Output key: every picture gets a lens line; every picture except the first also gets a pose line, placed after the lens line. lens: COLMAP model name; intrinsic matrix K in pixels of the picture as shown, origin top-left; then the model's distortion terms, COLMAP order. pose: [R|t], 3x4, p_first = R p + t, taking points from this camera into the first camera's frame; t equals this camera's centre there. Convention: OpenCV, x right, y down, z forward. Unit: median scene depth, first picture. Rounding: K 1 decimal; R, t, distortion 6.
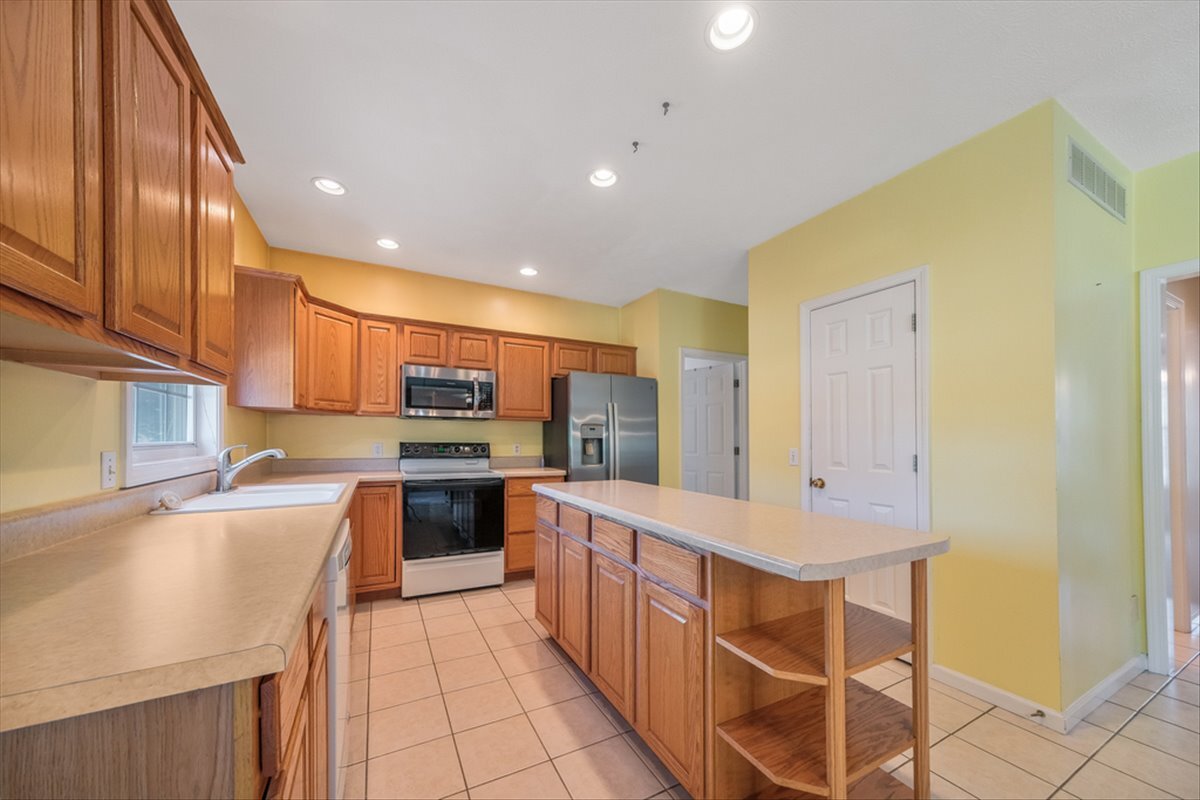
lens RADIAL K [[428.3, 0, 597.7], [0, 428.3, 434.8], [0, 0, 1]] dist [0.007195, 0.000216]
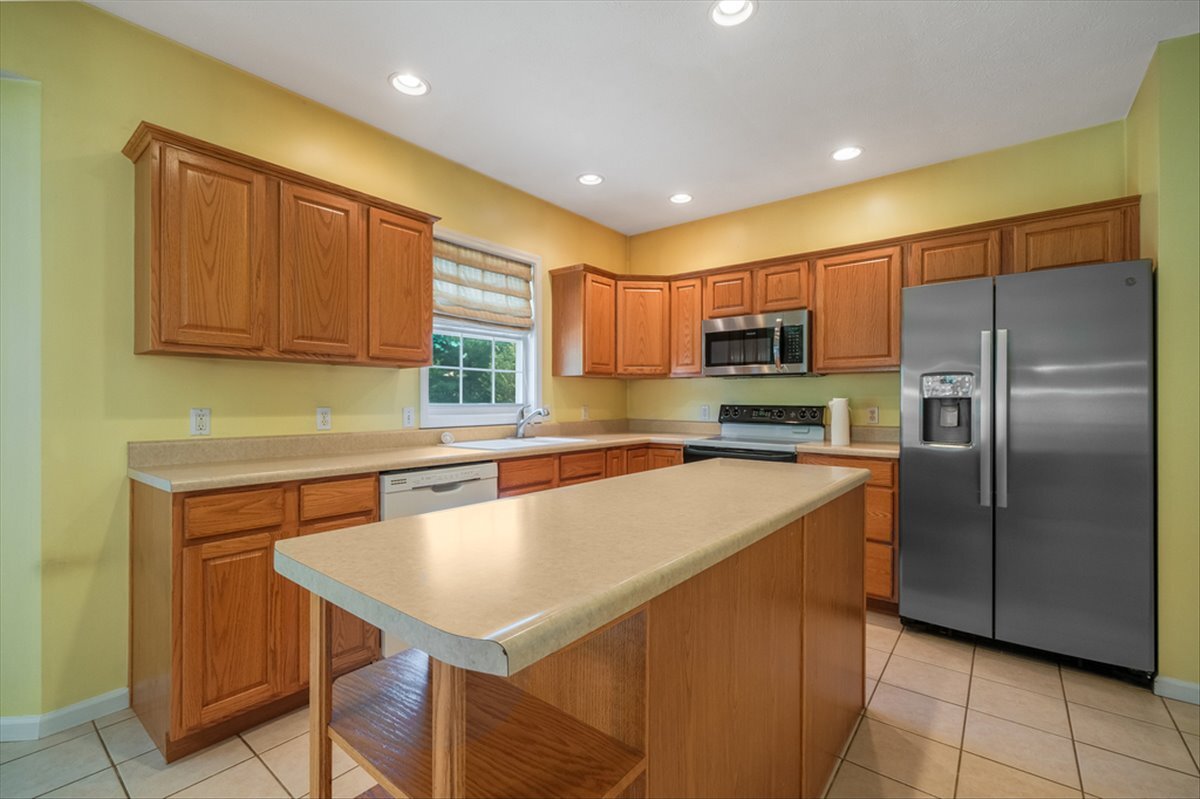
lens RADIAL K [[518.1, 0, 600.1], [0, 518.1, 405.7], [0, 0, 1]] dist [-0.000006, 0.000125]
pose [[0.414165, 0.000387, -0.910202, 0.446033], [0.010220, 0.999935, 0.005076, 0.011362], [0.910144, -0.011404, 0.414134, 0.317899]]
